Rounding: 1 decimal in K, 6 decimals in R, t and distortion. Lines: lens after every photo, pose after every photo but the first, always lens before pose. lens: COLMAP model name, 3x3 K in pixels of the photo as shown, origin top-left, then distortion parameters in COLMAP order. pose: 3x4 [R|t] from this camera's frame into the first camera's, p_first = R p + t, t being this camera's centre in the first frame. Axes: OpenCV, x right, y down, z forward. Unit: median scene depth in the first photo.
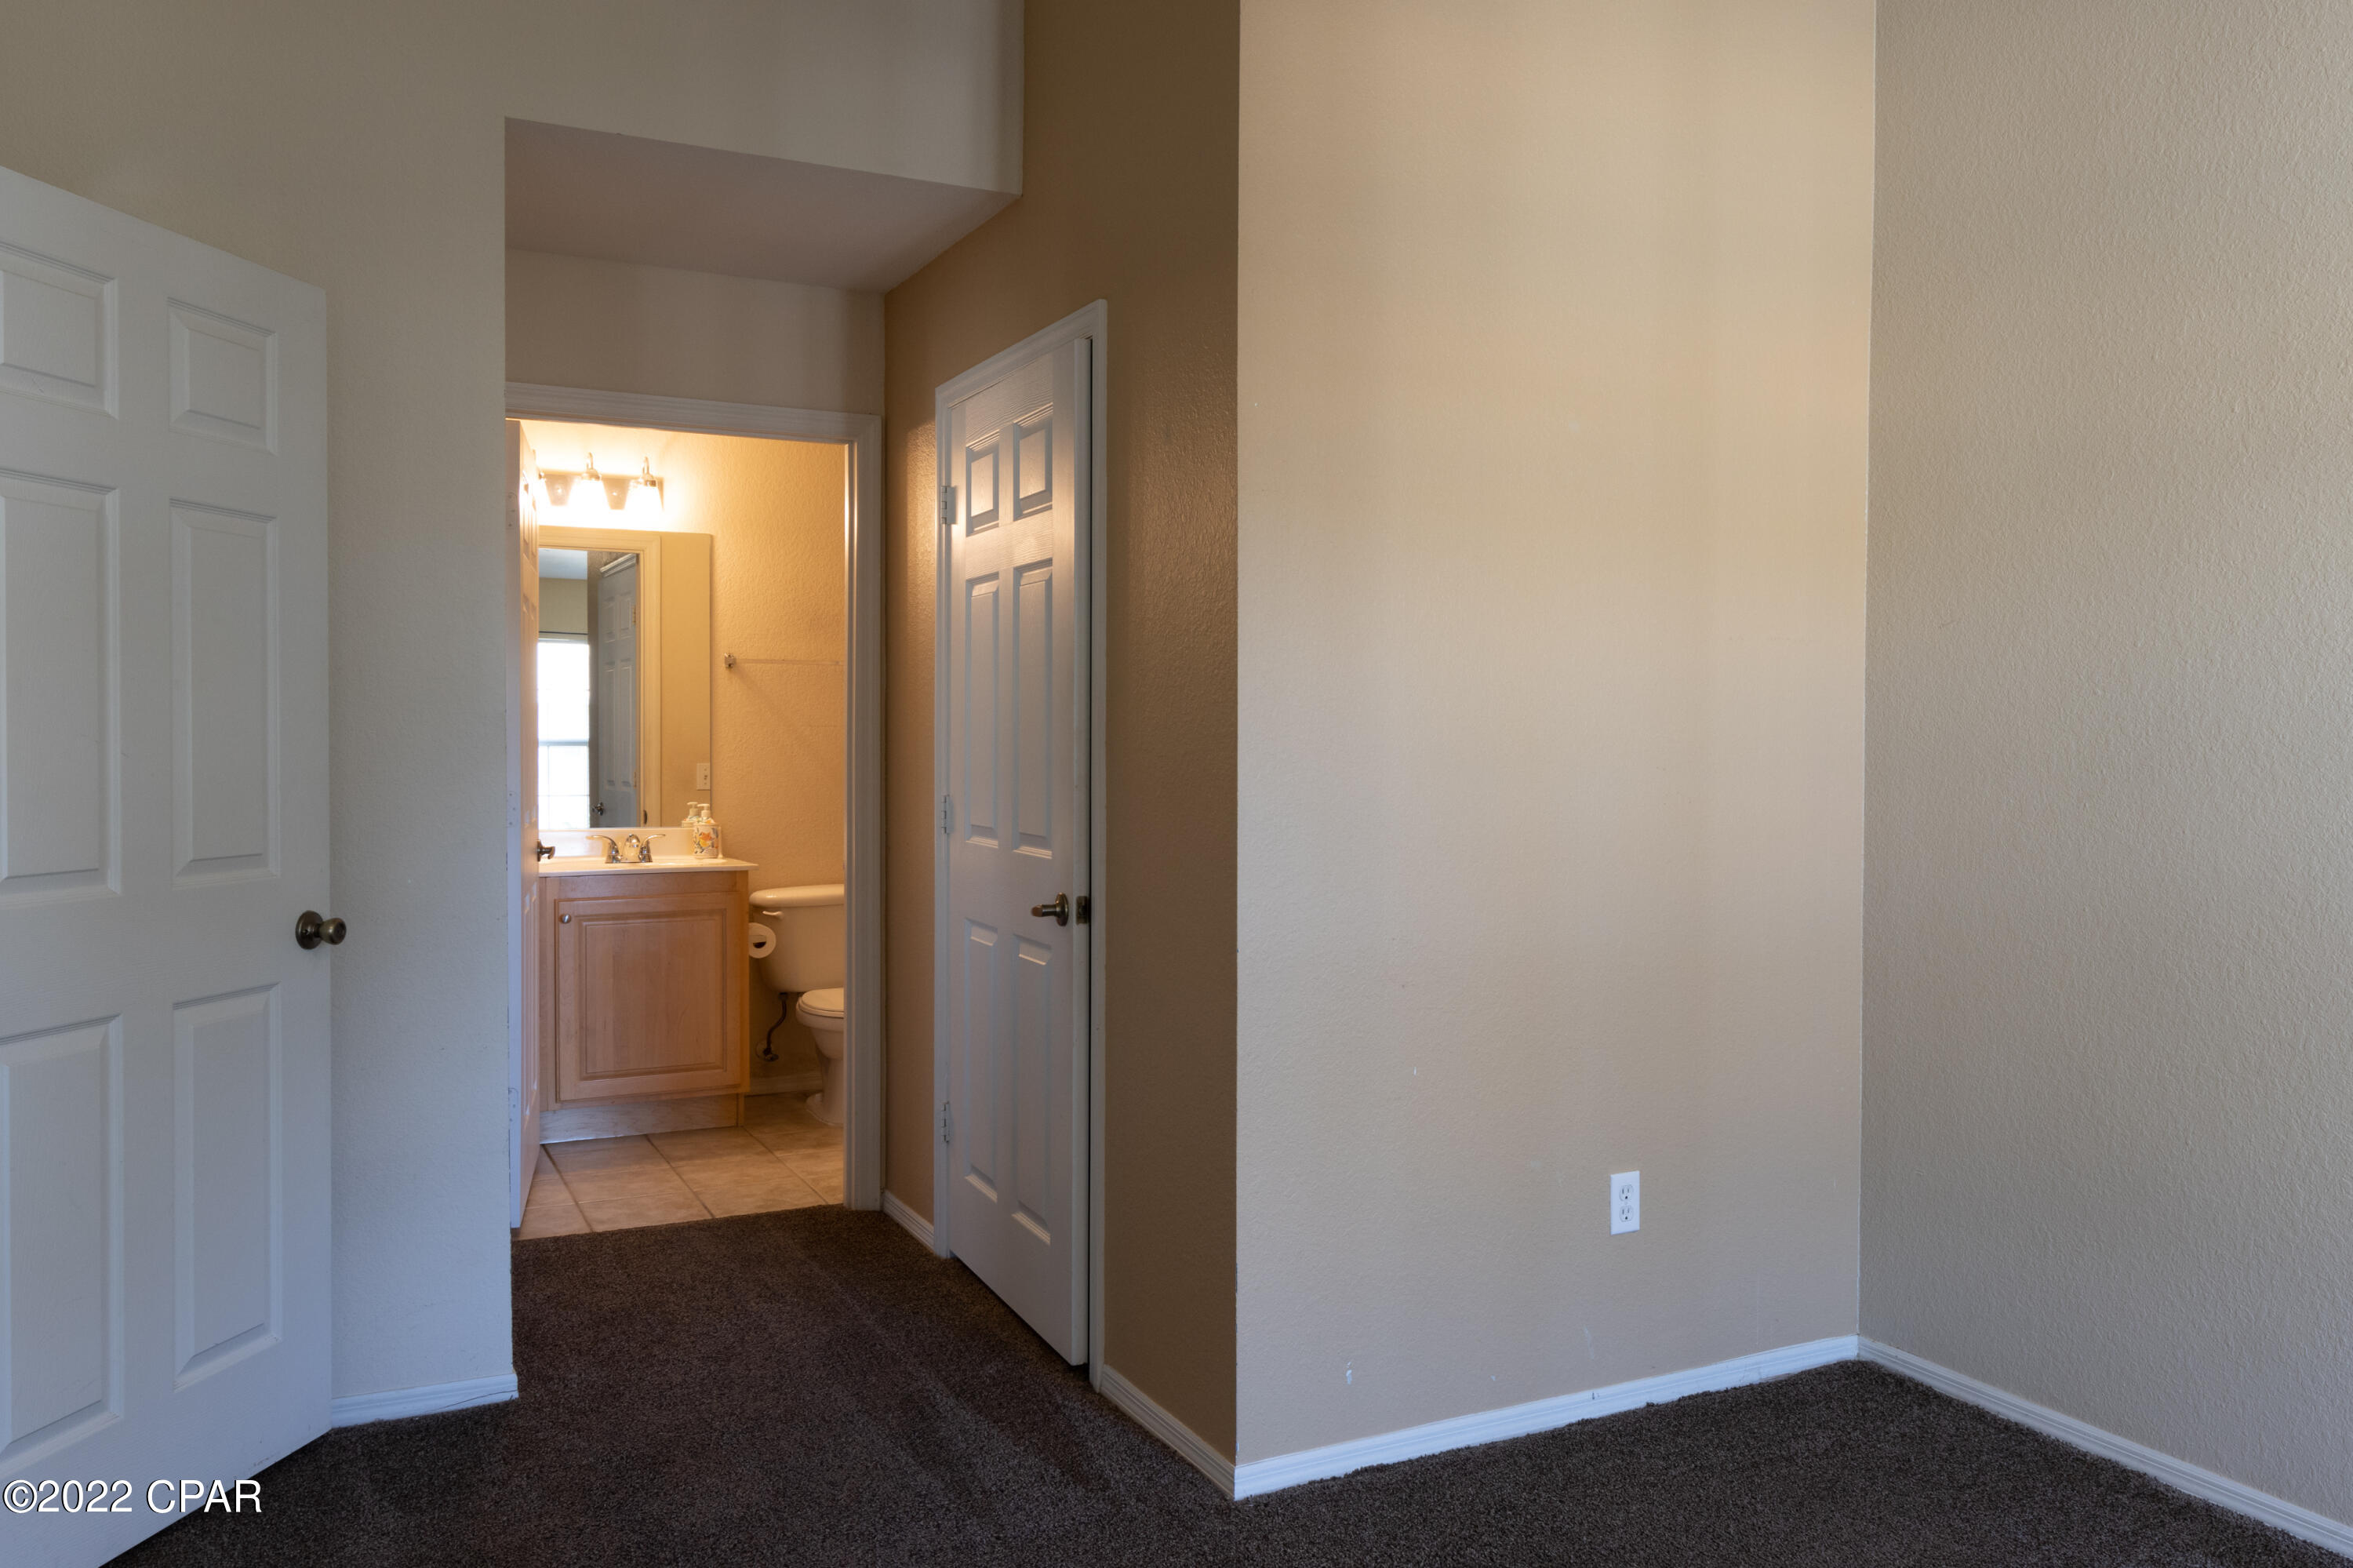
lens RADIAL K [[1724.0, 0, 1176.5], [0, 1724.0, 784.0], [0, 0, 1]] dist [-0.021412, -0.004326]
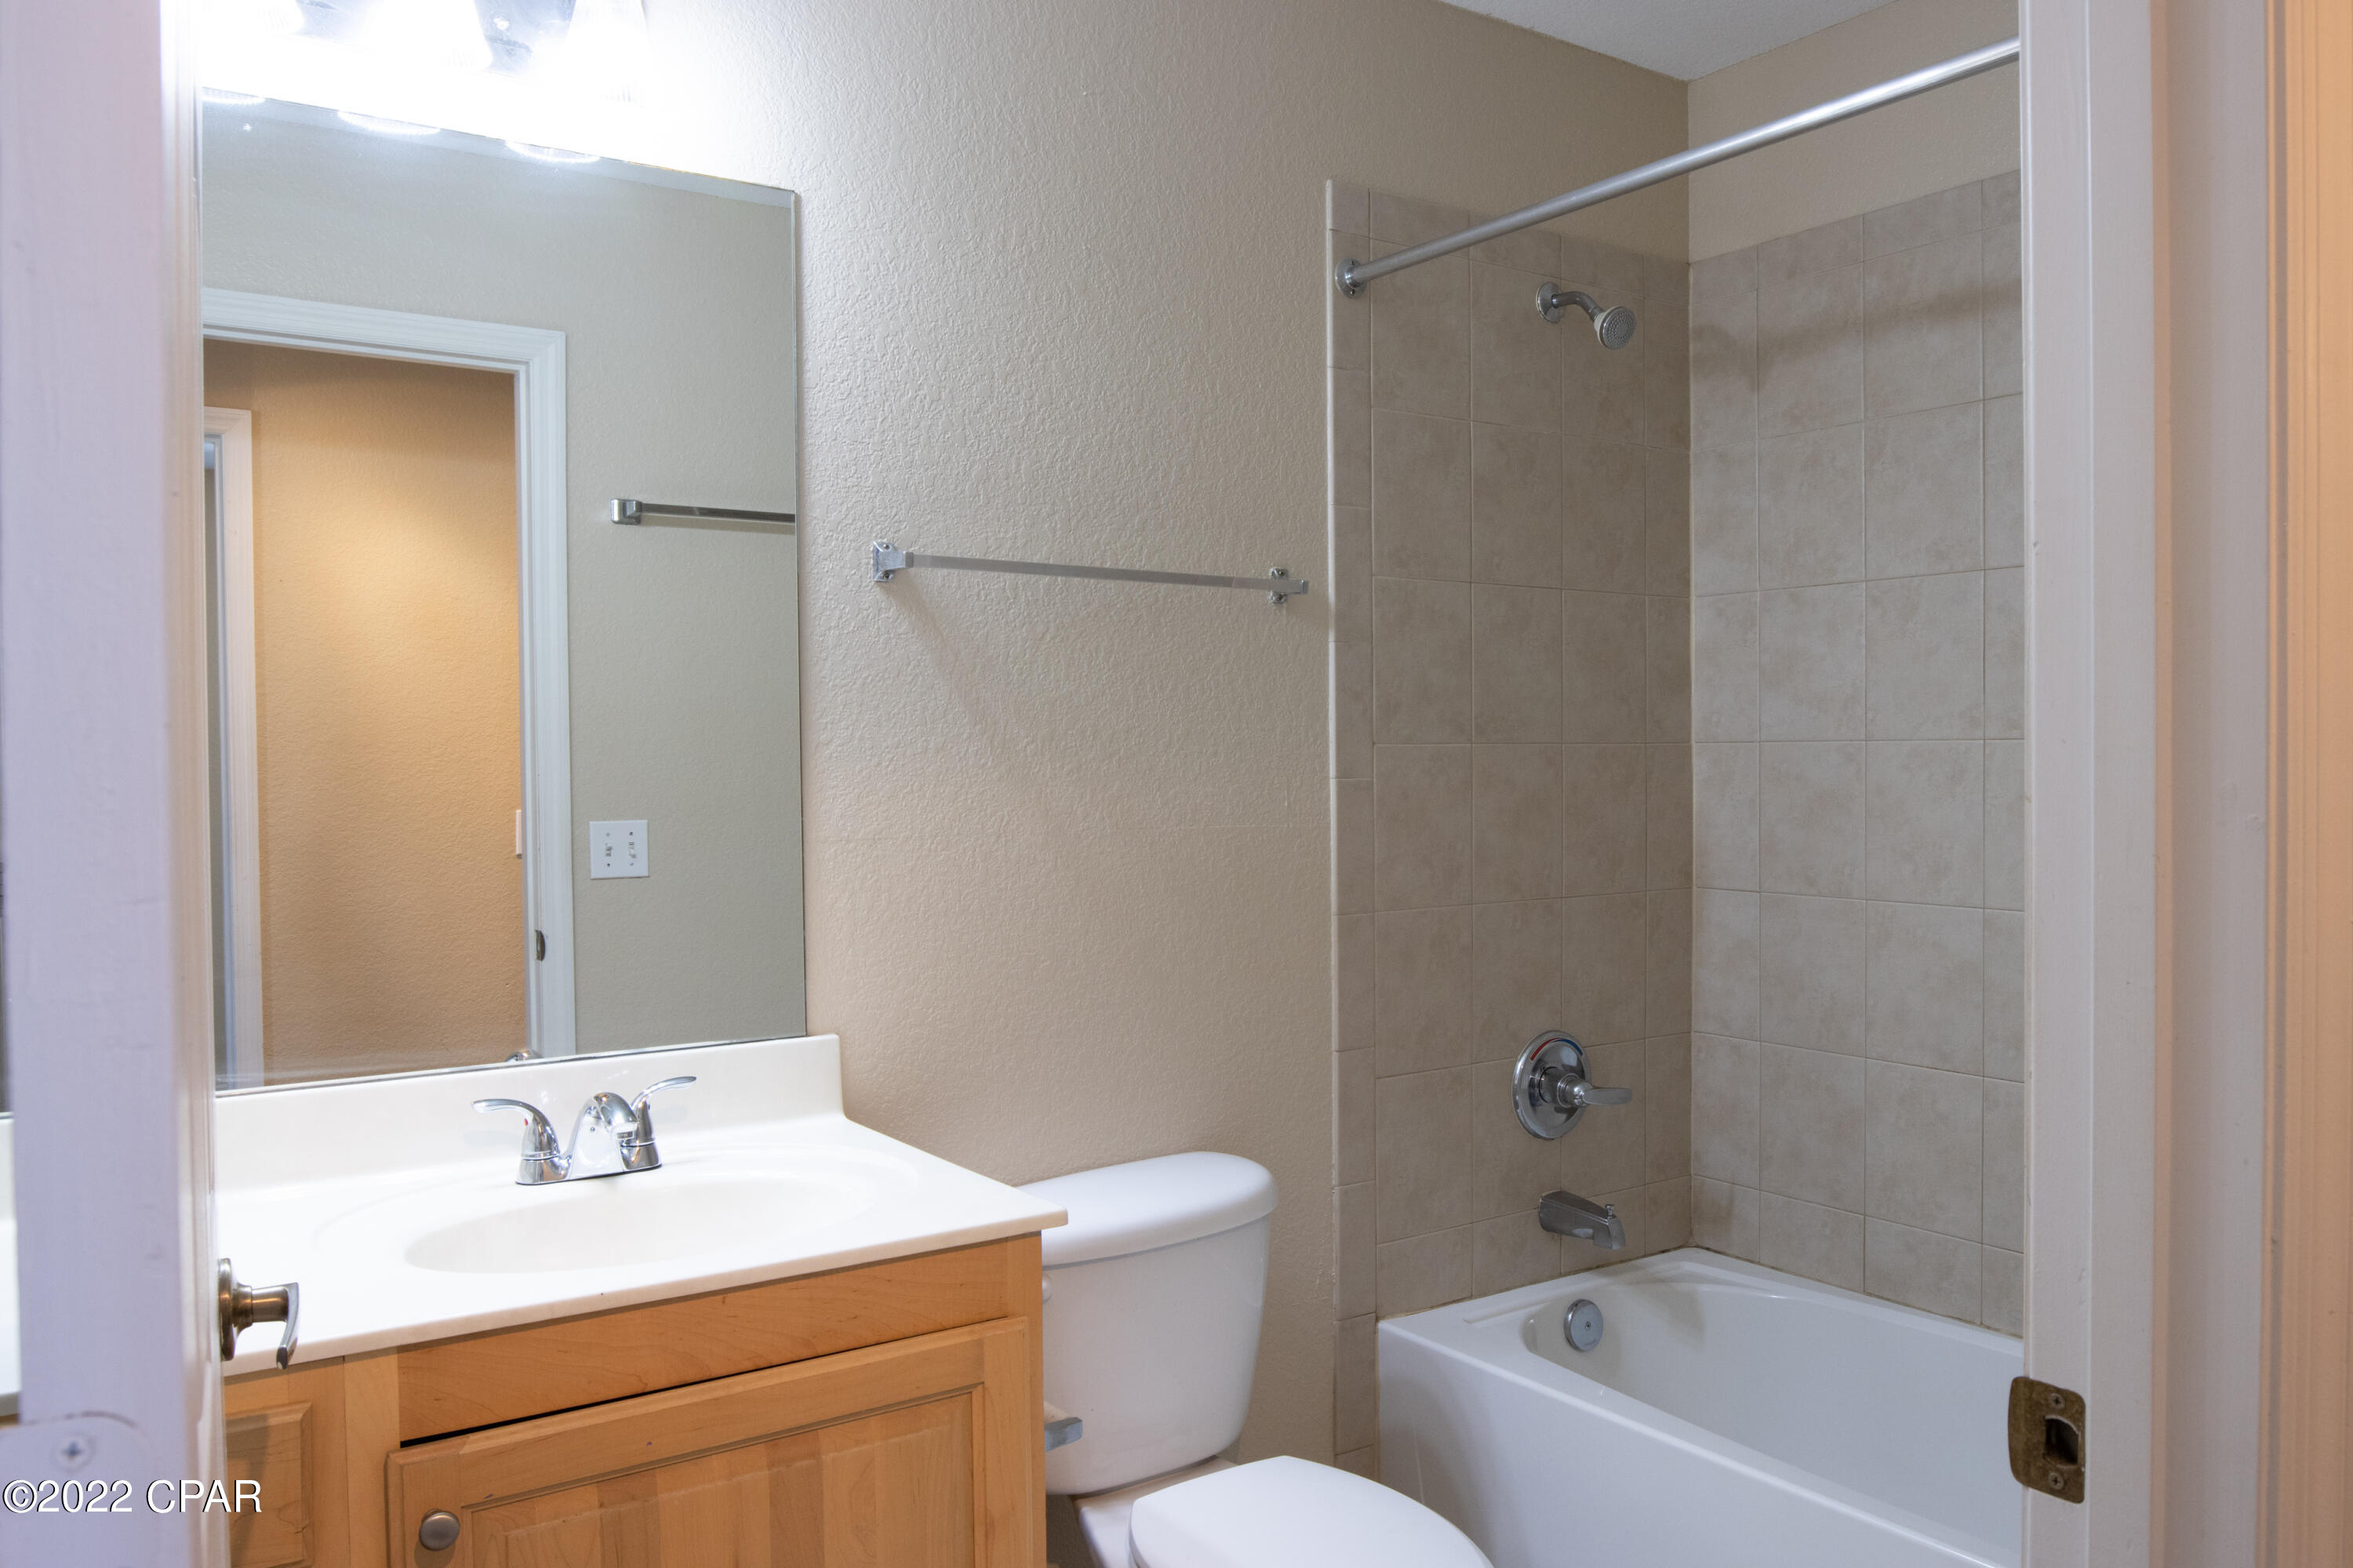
lens RADIAL K [[1724.0, 0, 1176.5], [0, 1724.0, 784.0], [0, 0, 1]] dist [-0.021412, -0.004326]
pose [[0.993070, -0.003979, 0.117454, -0.237284], [0.005090, 0.999945, -0.009157, -0.022866], [-0.117411, 0.009692, 0.993036, 0.642718]]
